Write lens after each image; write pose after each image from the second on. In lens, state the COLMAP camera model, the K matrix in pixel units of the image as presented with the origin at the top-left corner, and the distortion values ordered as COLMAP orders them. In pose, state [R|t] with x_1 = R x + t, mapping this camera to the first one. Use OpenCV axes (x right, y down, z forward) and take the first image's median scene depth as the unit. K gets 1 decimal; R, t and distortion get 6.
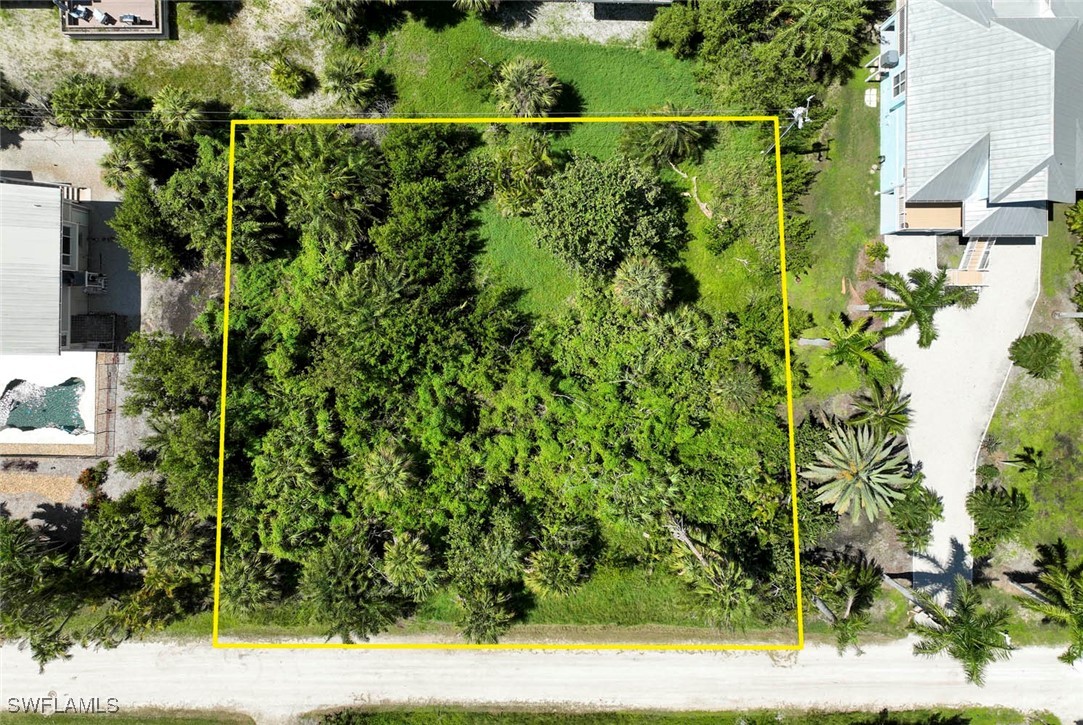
lens RADIAL K [[728.3, 0, 553.2], [0, 728.3, 366.2], [0, 0, 1]] dist [0.003720, 0.004933]
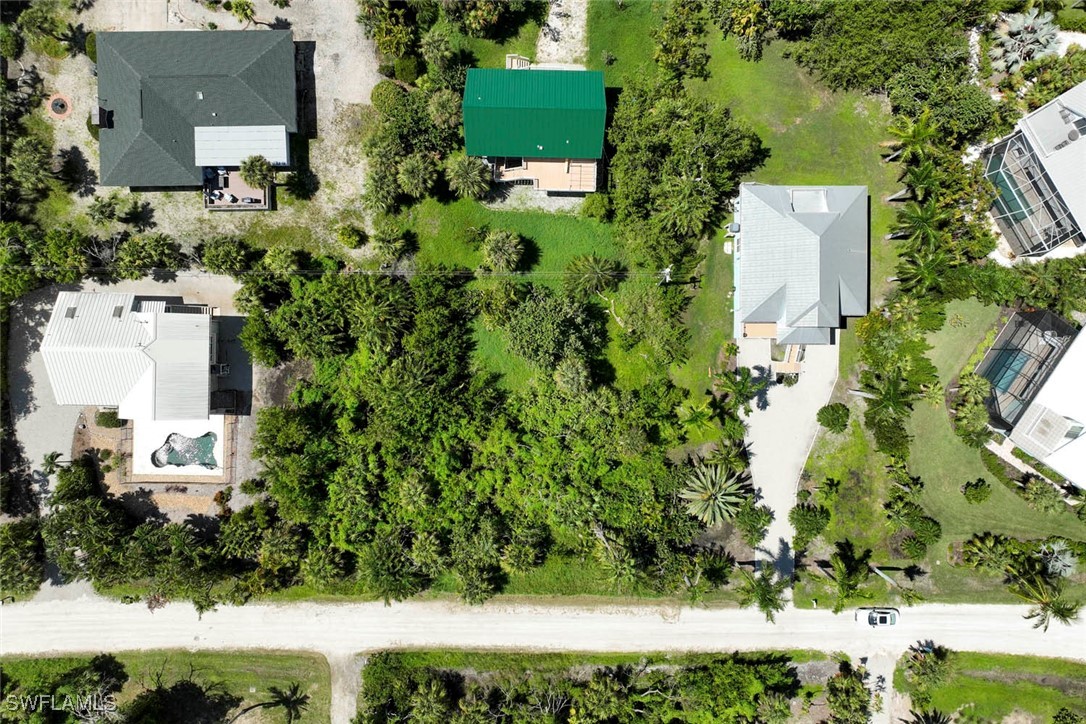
lens RADIAL K [[751.2, 0, 533.7], [0, 751.2, 355.6], [0, 0, 1]] dist [0.004432, -0.001518]
pose [[0.999328, -0.005102, -0.036299, 0.088399], [0.003702, 0.999250, -0.038538, -0.086191], [0.036468, 0.038378, 0.998598, -0.595599]]
